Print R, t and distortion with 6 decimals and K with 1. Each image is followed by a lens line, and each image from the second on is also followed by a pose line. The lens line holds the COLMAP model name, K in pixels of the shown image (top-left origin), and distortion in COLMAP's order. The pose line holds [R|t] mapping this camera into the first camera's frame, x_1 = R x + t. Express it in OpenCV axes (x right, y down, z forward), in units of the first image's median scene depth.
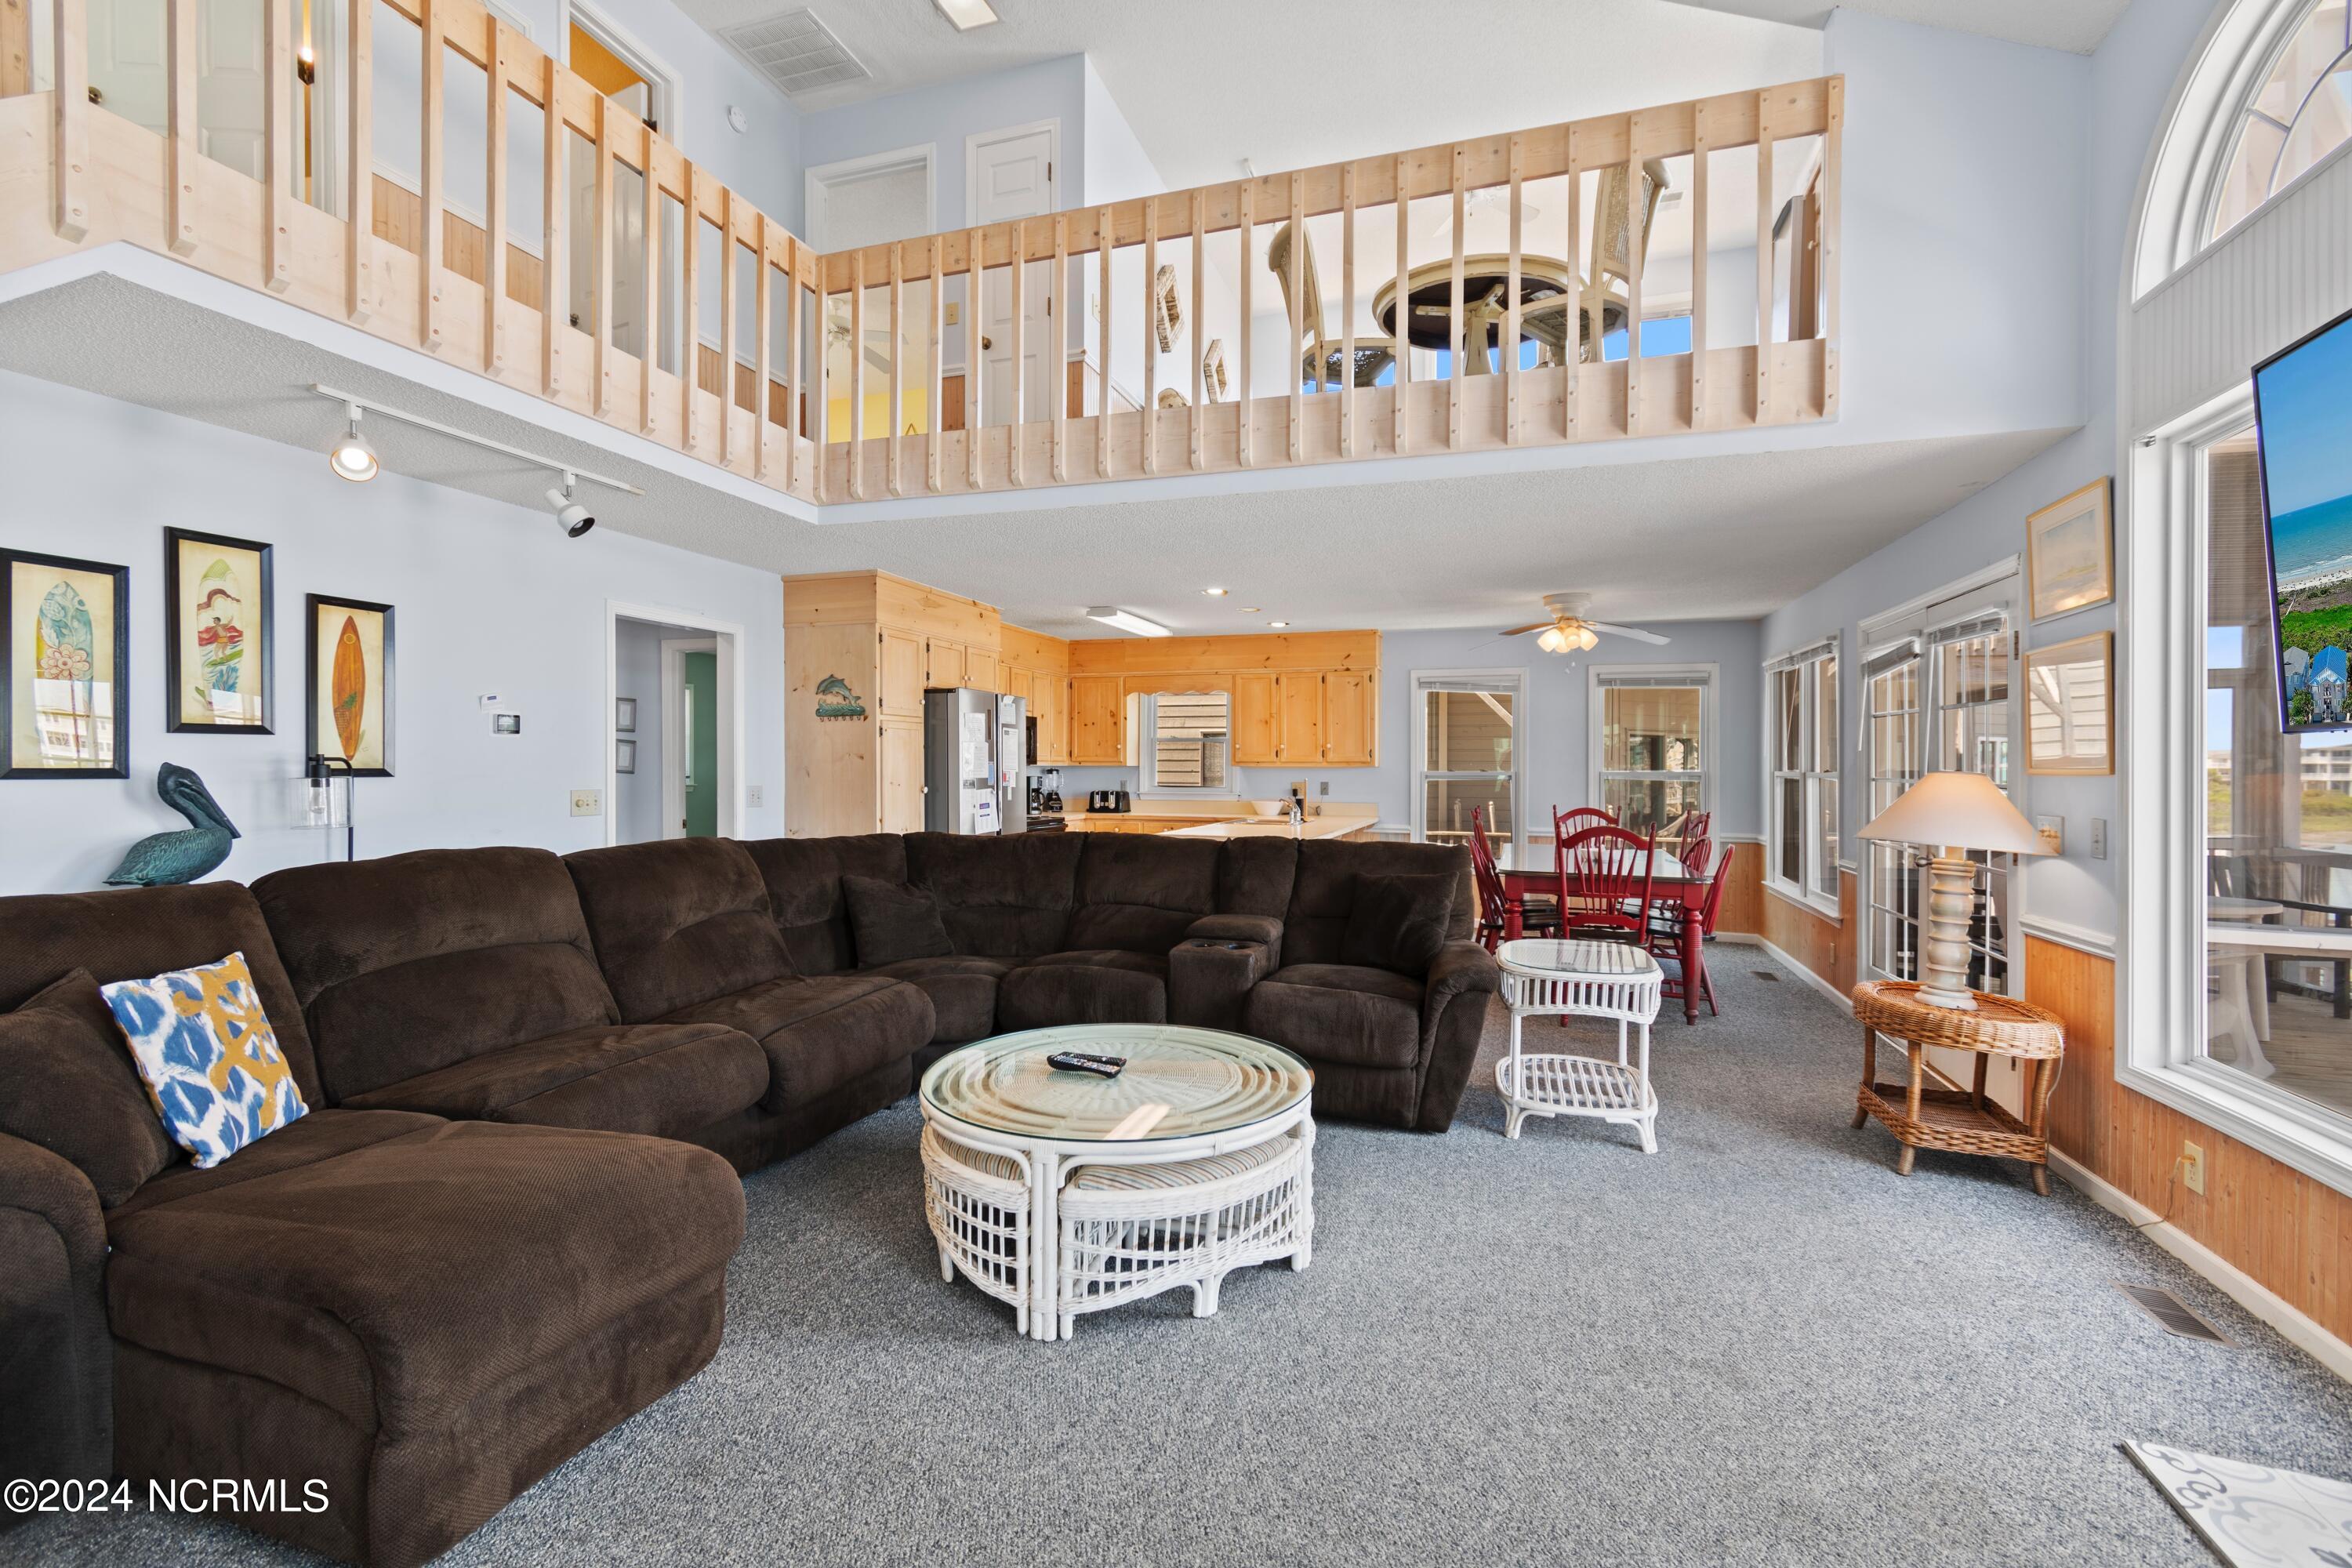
lens RADIAL K [[1039.3, 0, 1170.9], [0, 1039.3, 792.3], [0, 0, 1]] dist [0.000673, -0.000083]
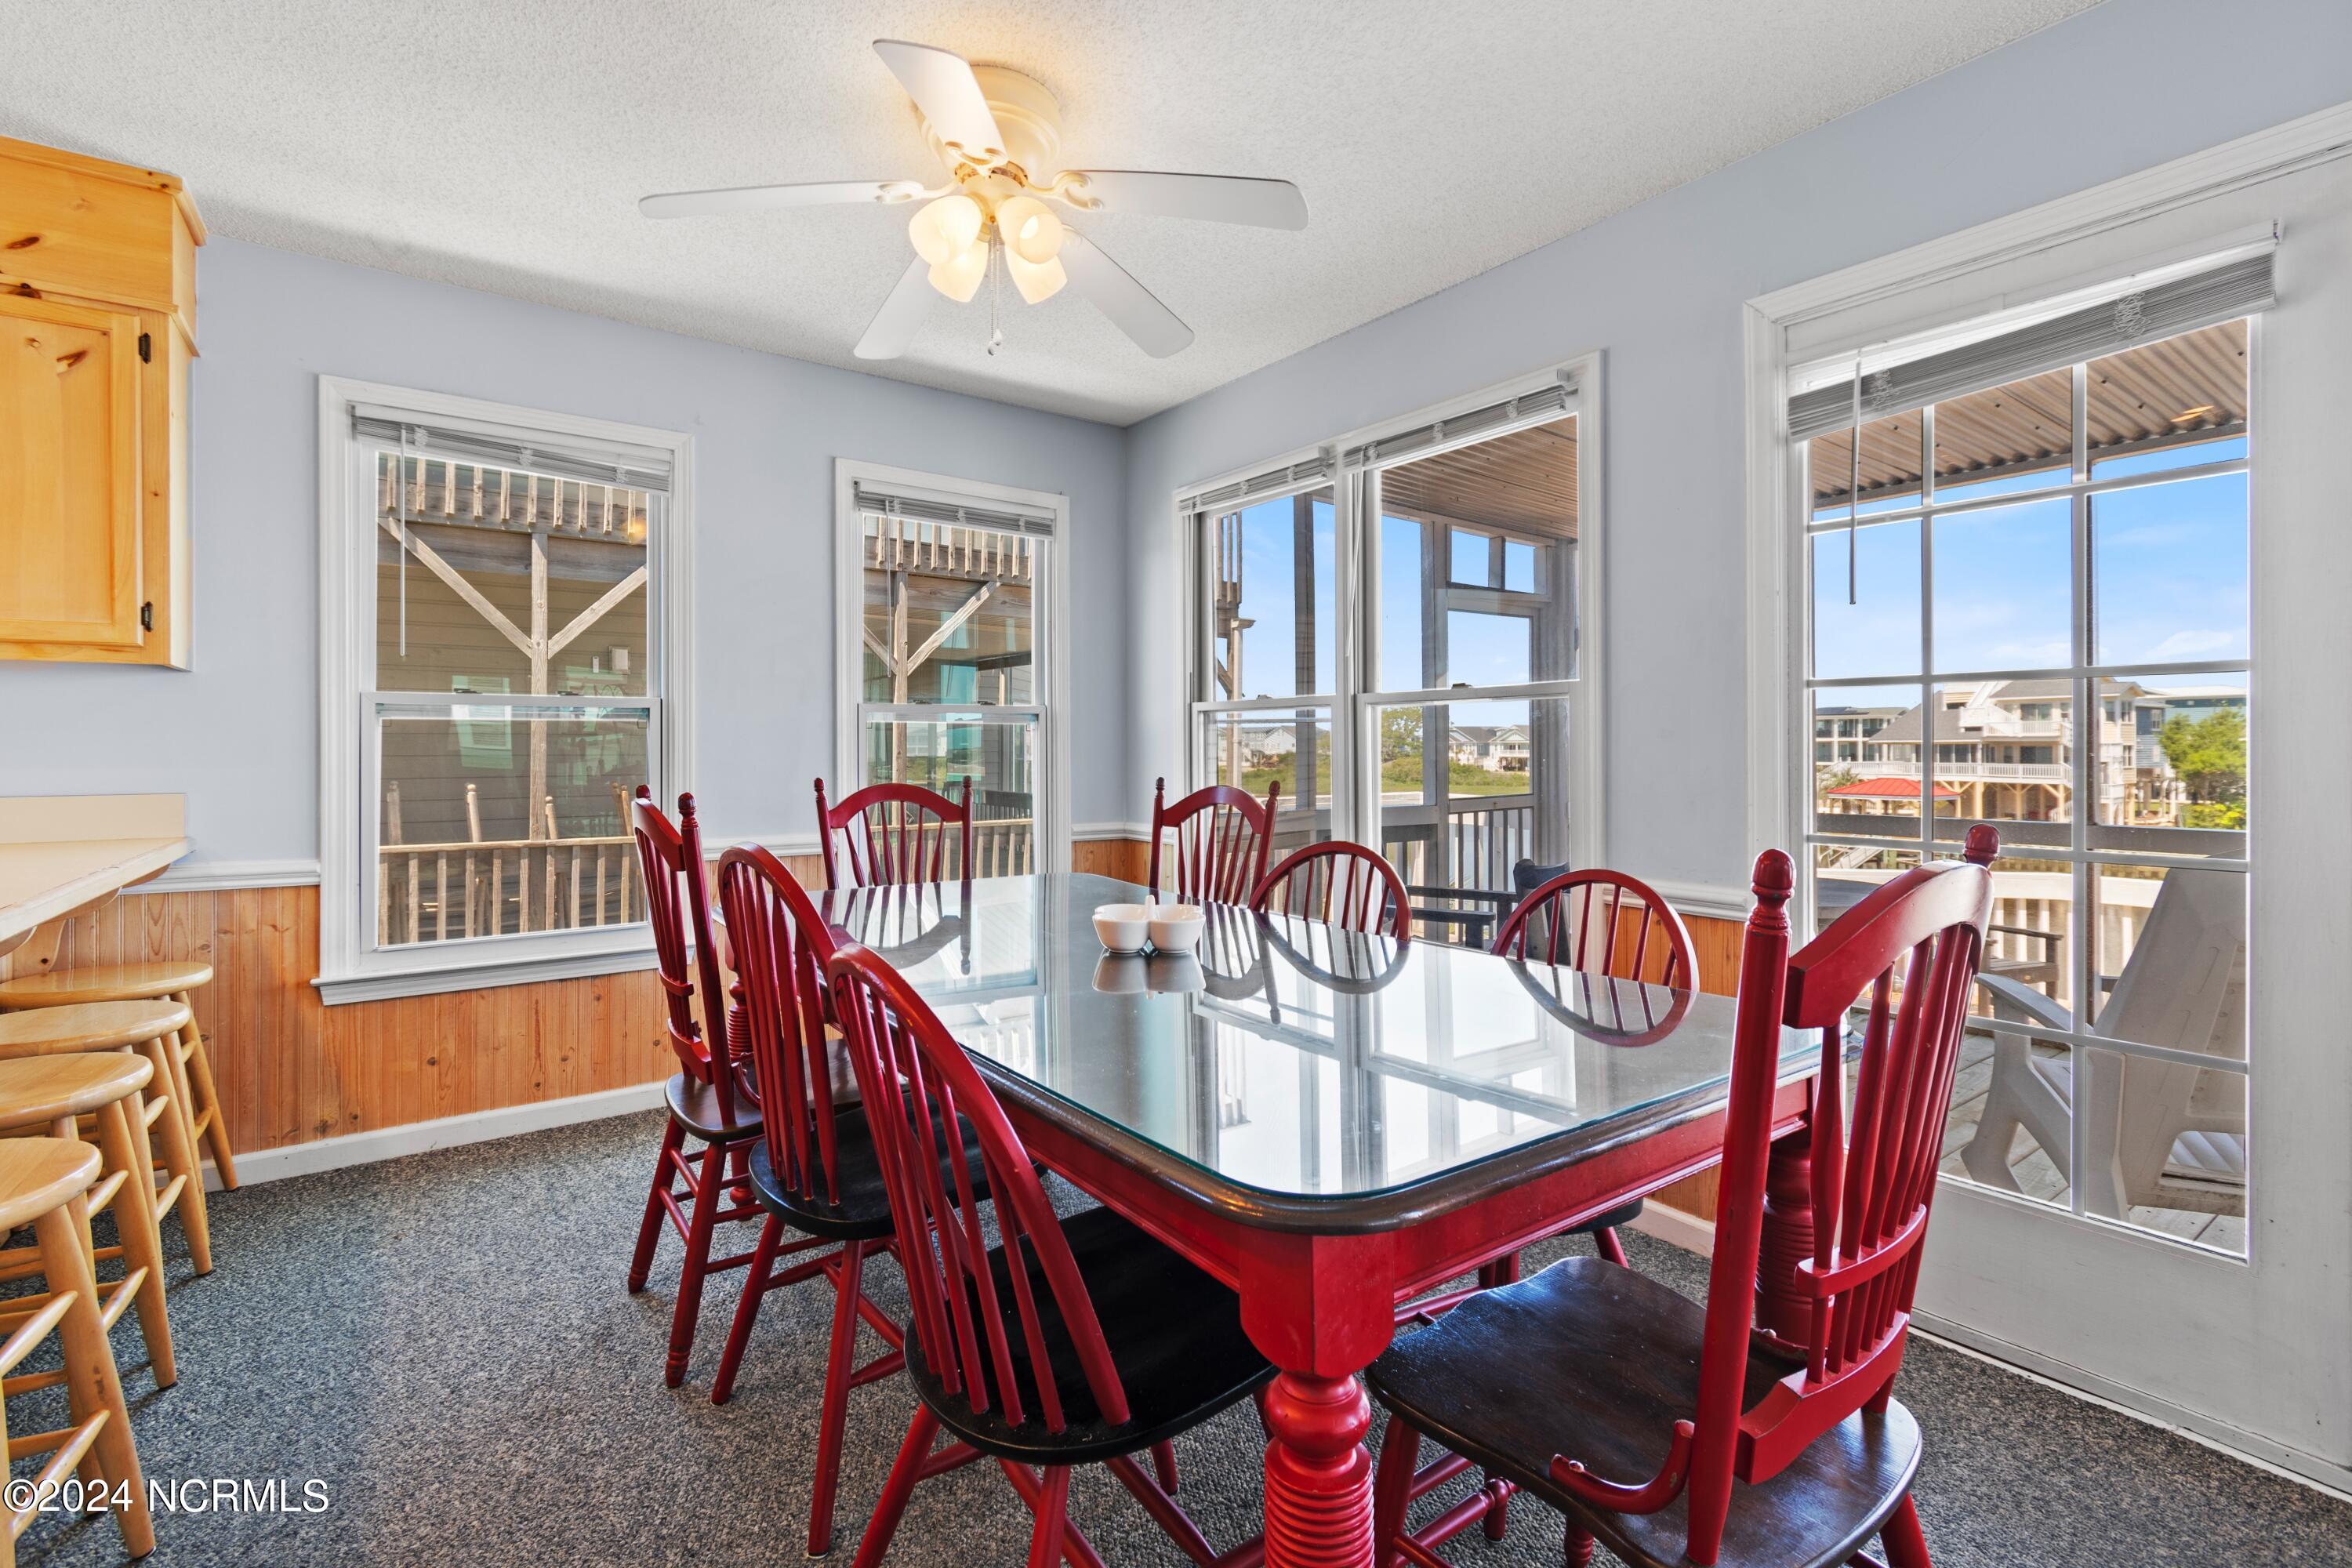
lens RADIAL K [[1054.7, 0, 1170.8], [0, 1054.7, 745.8], [0, 0, 1]] dist [0.002454, 0.000761]
pose [[0.579772, -0.002088, 0.814776, 0.121096], [0.023048, 0.999639, -0.013838, 0.007519], [-0.814453, 0.026802, 0.579610, 0.617013]]
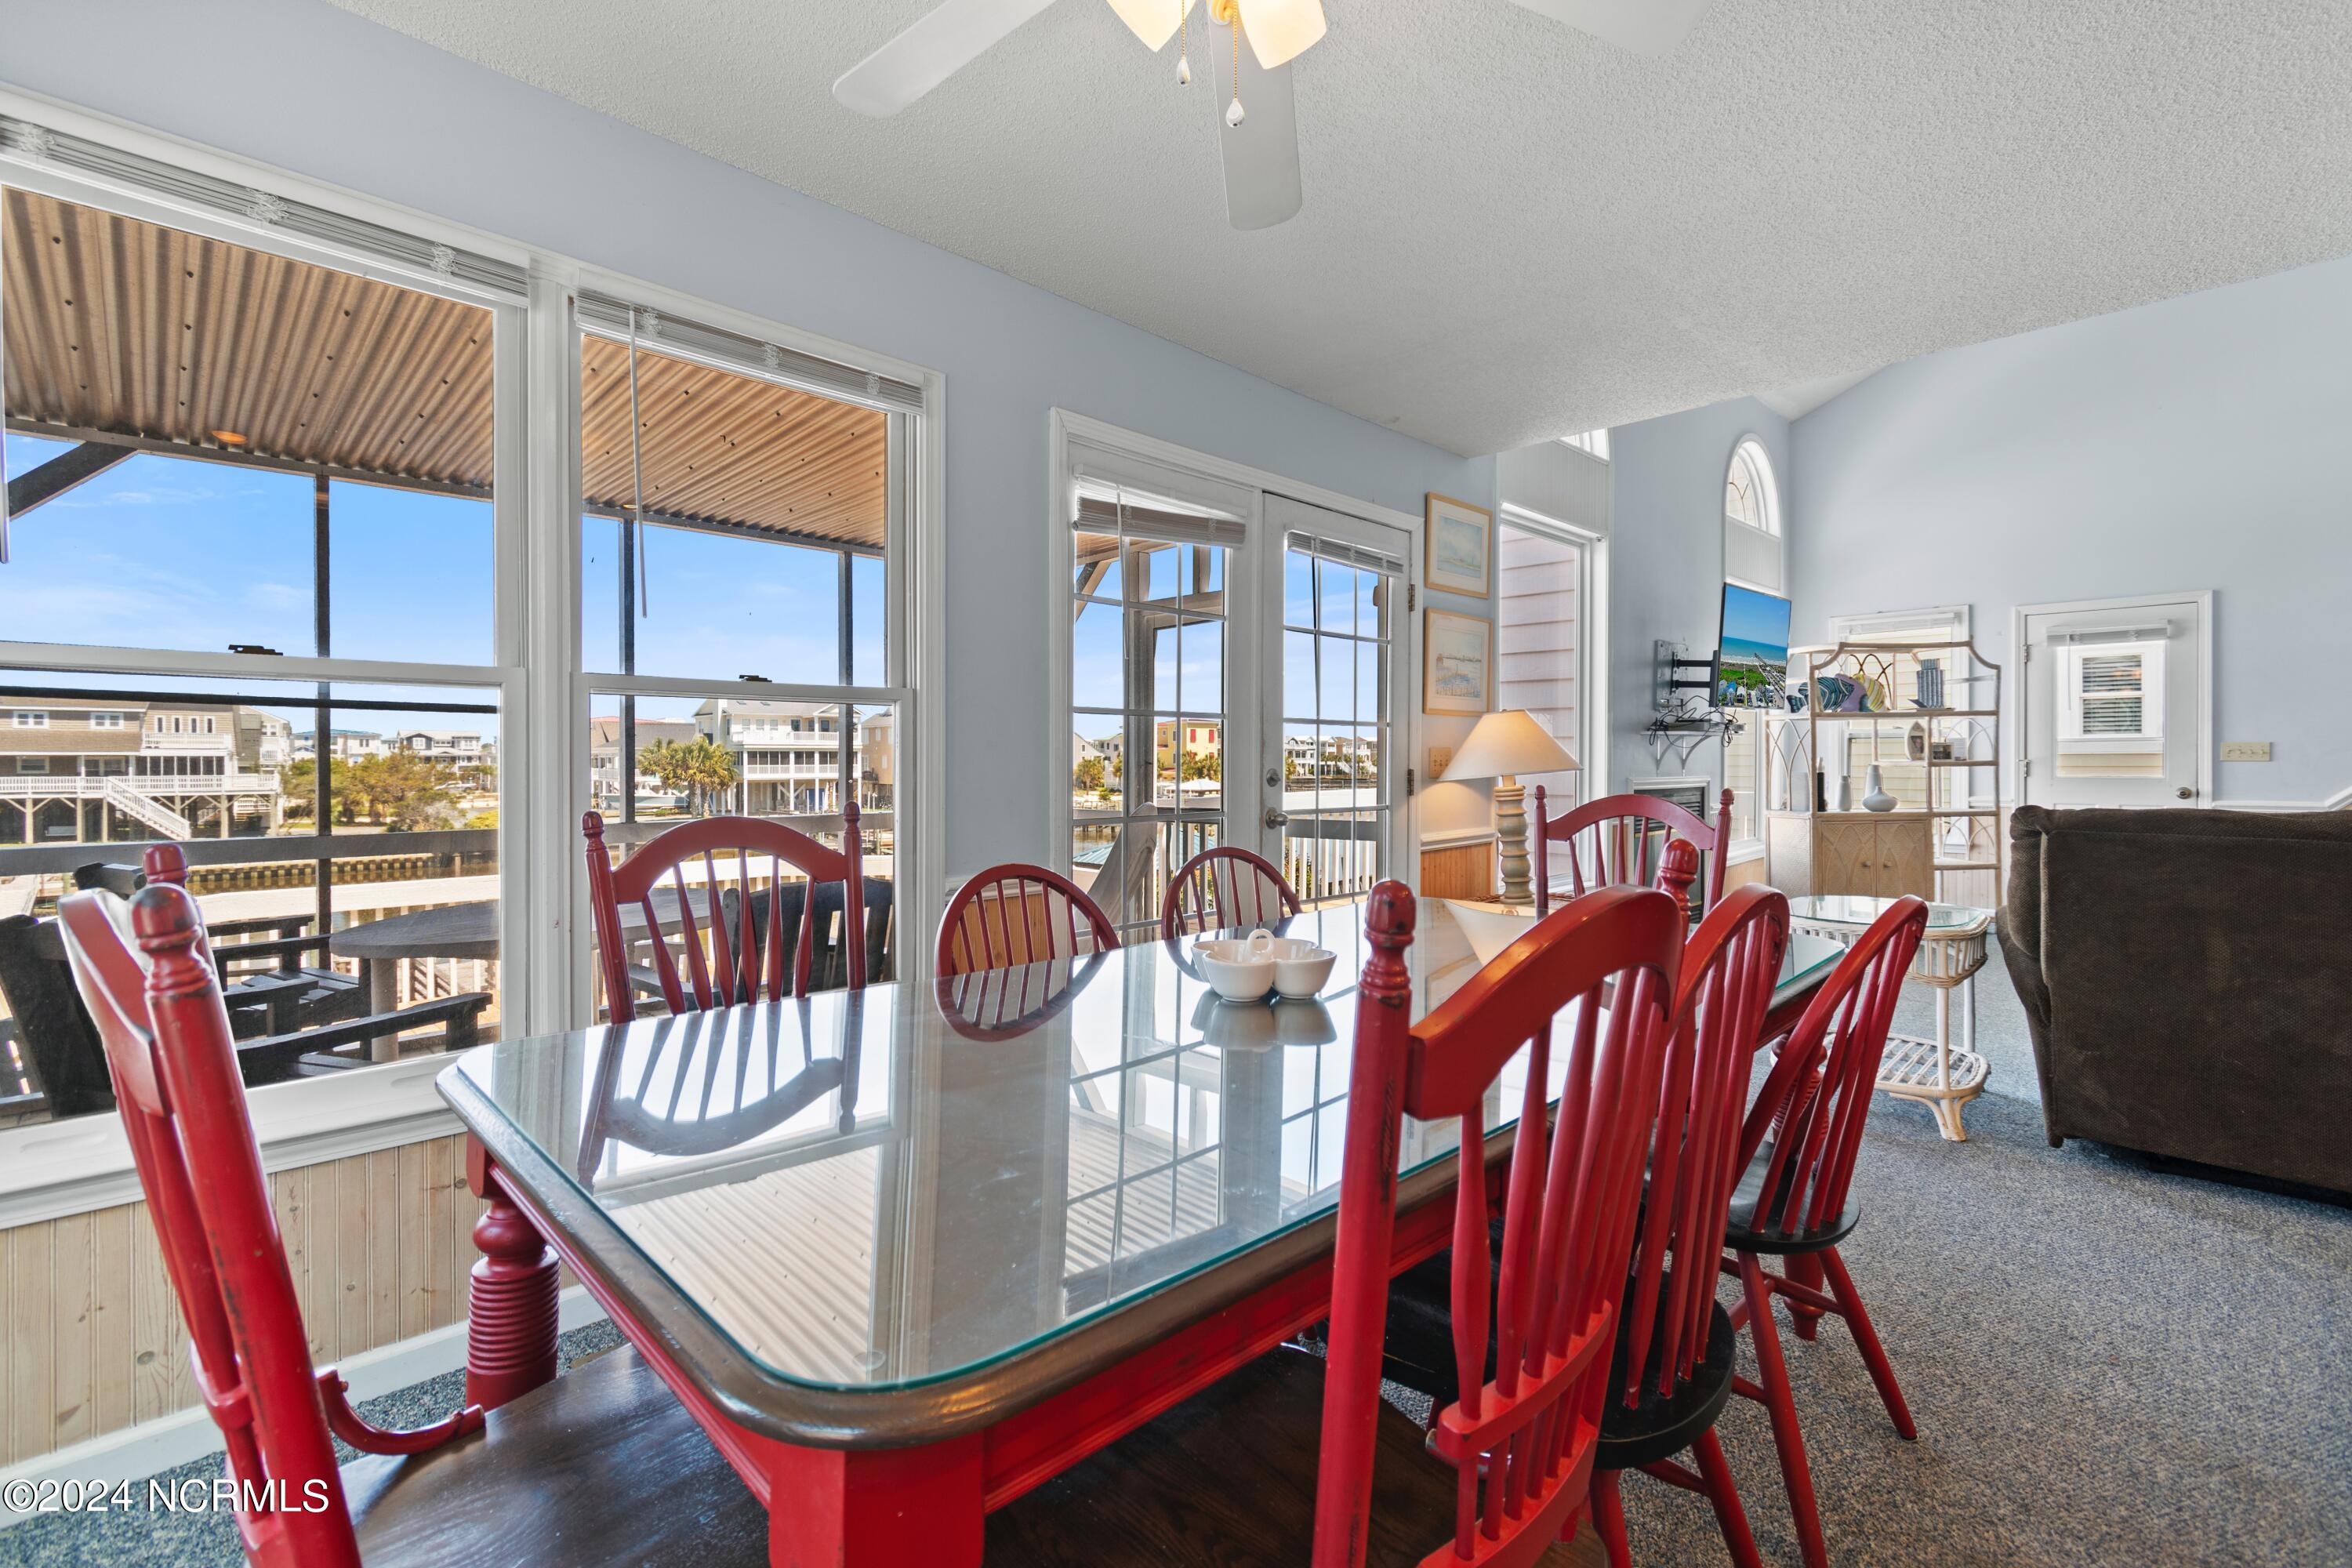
lens RADIAL K [[1045.8, 0, 1166.2], [0, 1045.8, 759.8], [0, 0, 1]] dist [0.001846, -0.001511]
pose [[-0.893360, -0.002047, 0.449336, 0.242508], [0.009446, 0.999683, 0.023334, 0.000485], [-0.449242, 0.025090, -0.893058, 0.942218]]
